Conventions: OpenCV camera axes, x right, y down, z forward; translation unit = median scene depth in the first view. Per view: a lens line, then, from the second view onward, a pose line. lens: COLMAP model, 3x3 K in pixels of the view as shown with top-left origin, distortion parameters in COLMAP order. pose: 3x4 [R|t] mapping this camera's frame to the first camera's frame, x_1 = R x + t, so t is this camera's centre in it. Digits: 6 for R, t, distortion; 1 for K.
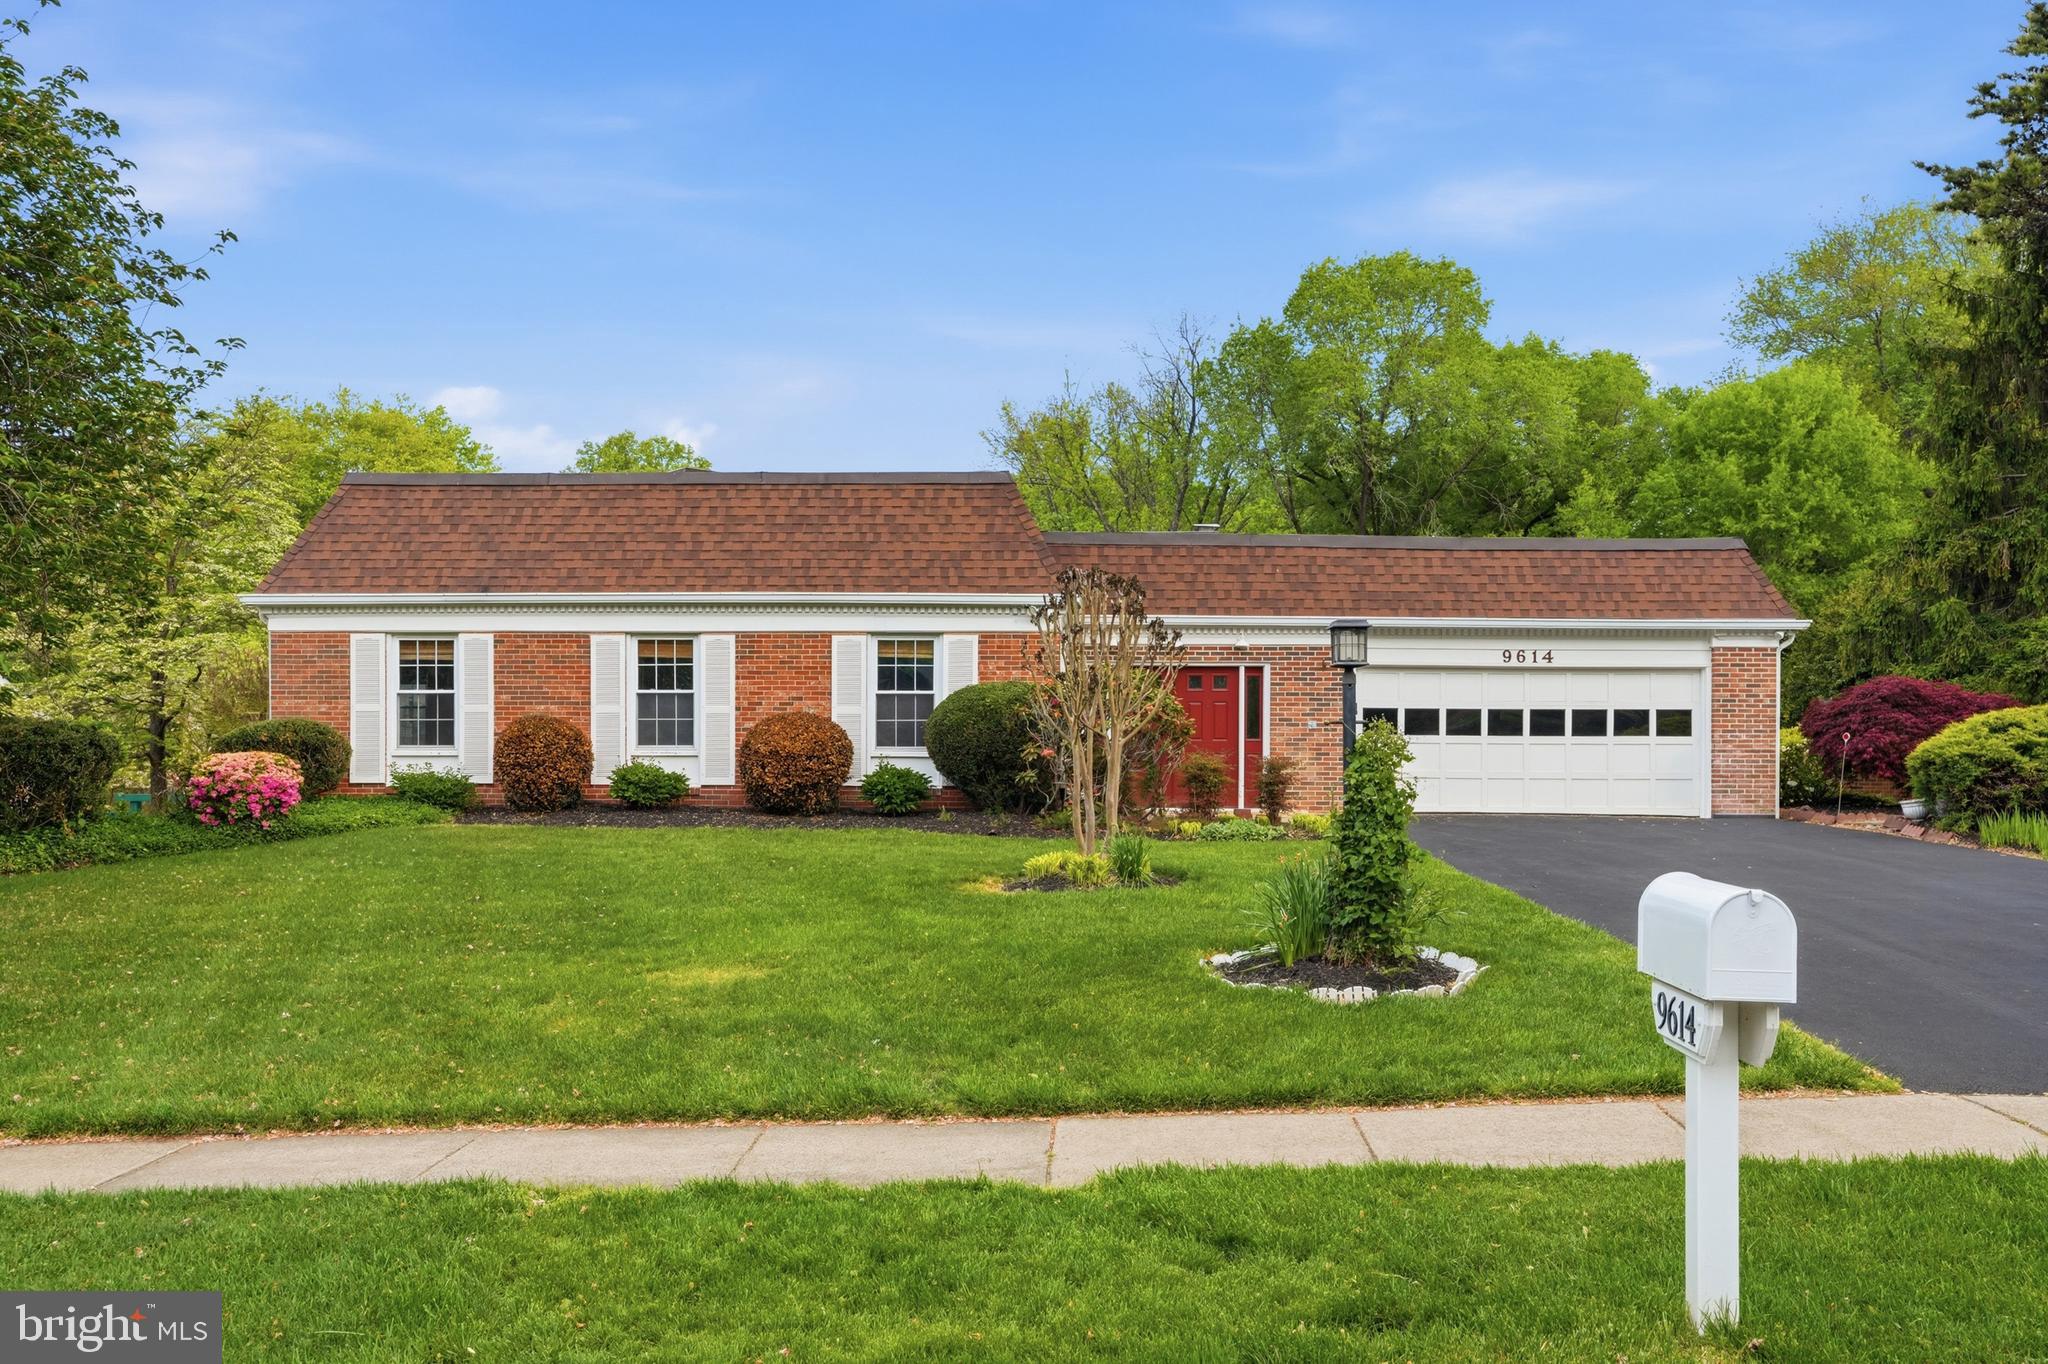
lens RADIAL K [[1616.3, 0, 1025.2], [0, 1616.3, 759.5], [0, 0, 1]] dist [-0.002616, -0.000595]
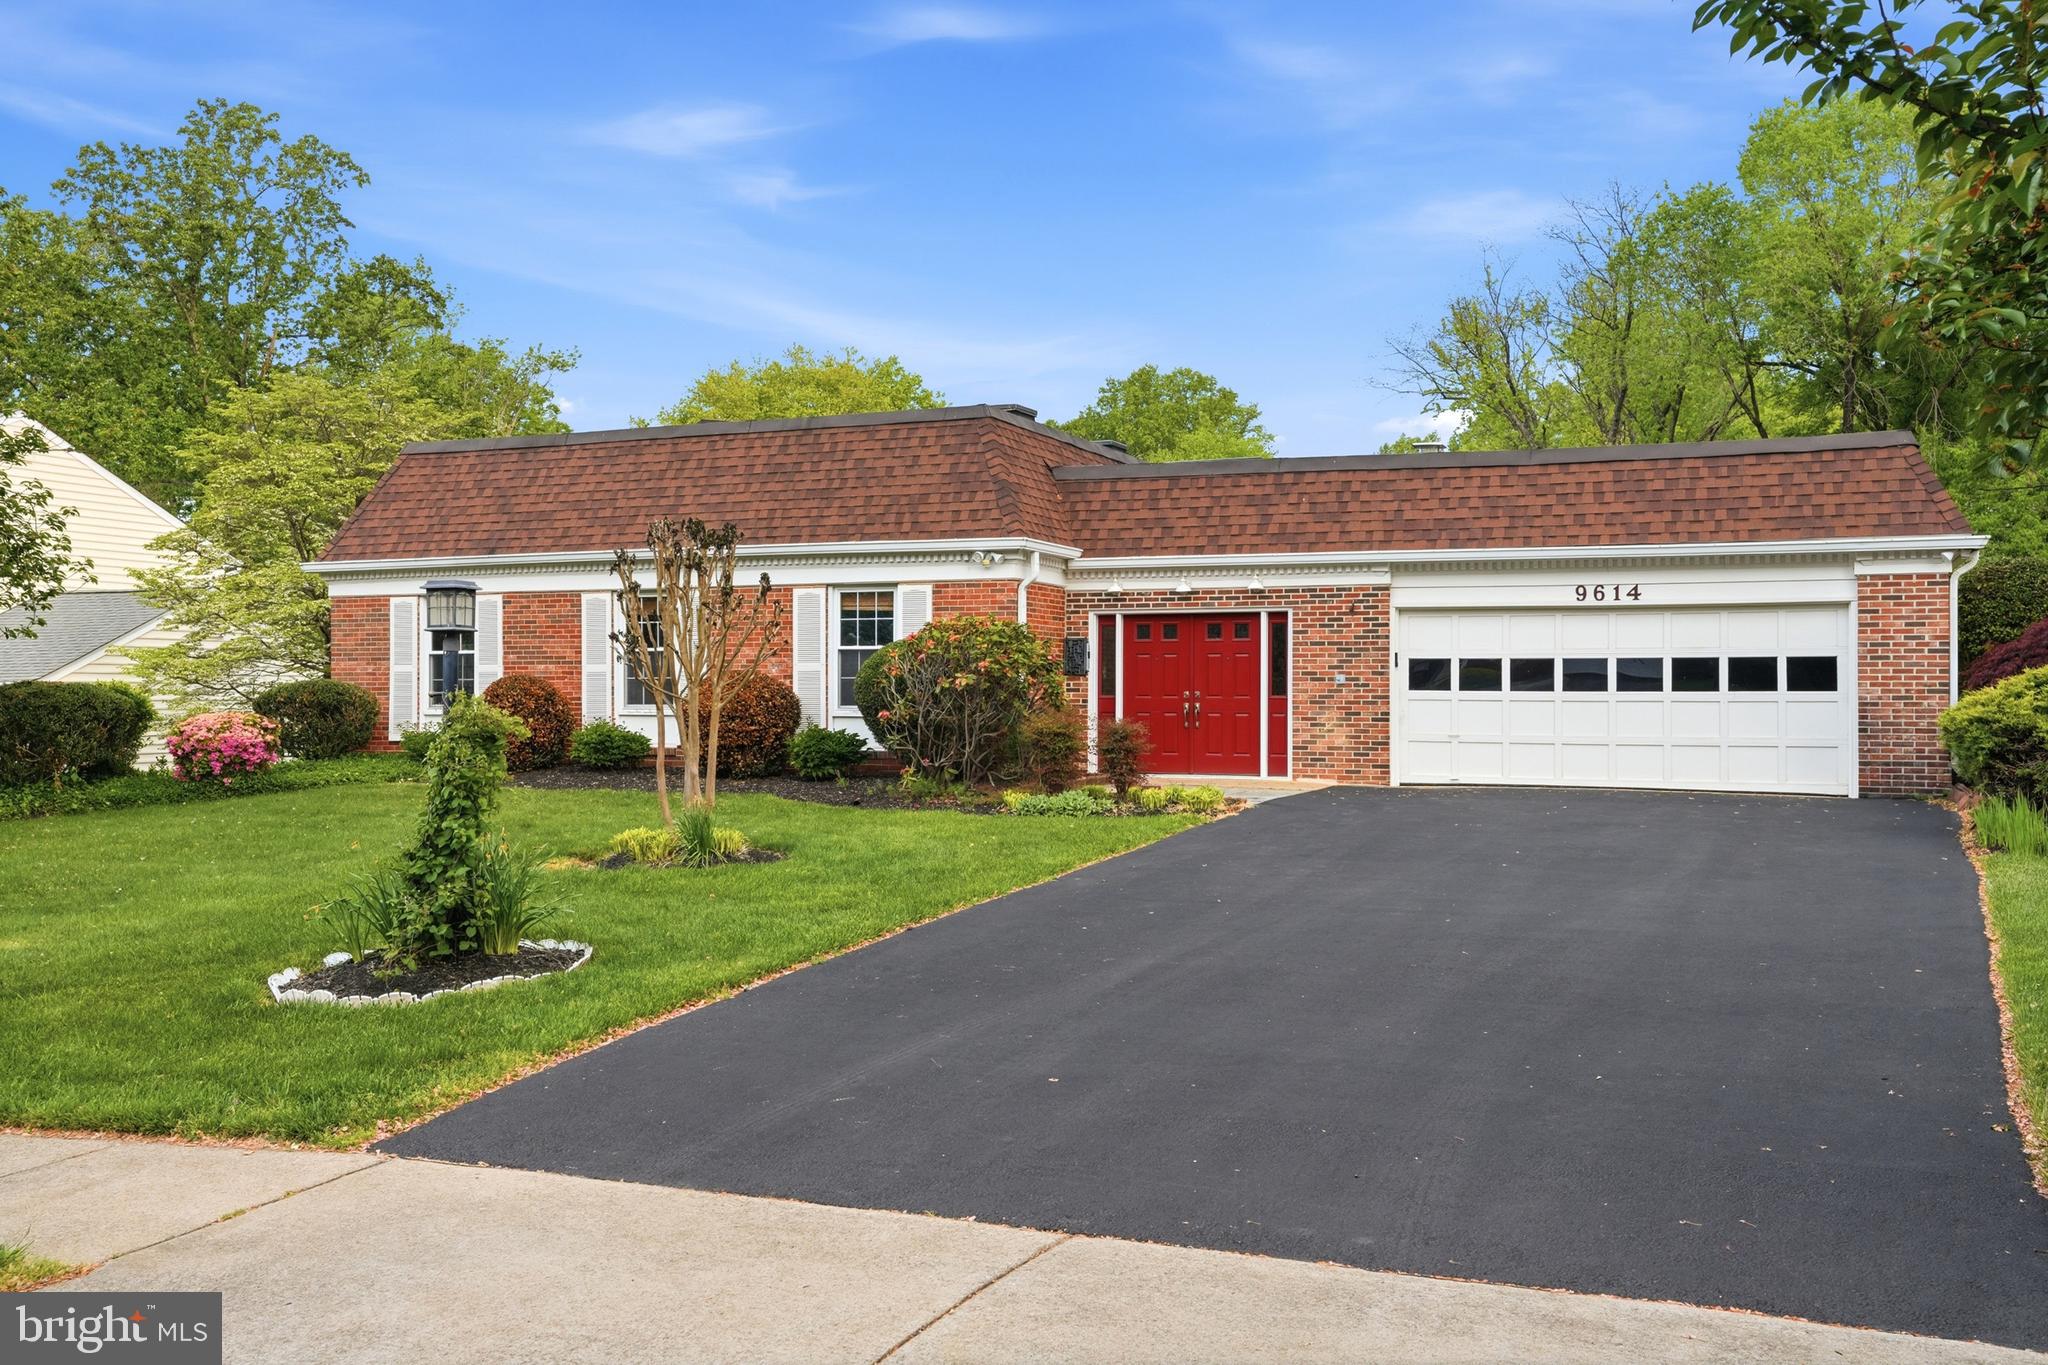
lens RADIAL K [[1754.6, 0, 1079.9], [0, 1754.6, 688.9], [0, 0, 1]] dist [0.022109, 0.002788]
pose [[0.936593, -0.003646, -0.350401, 0.389191], [-0.000190, 0.999940, -0.010914, -0.006507], [0.350420, 0.010289, 0.936536, 0.090925]]
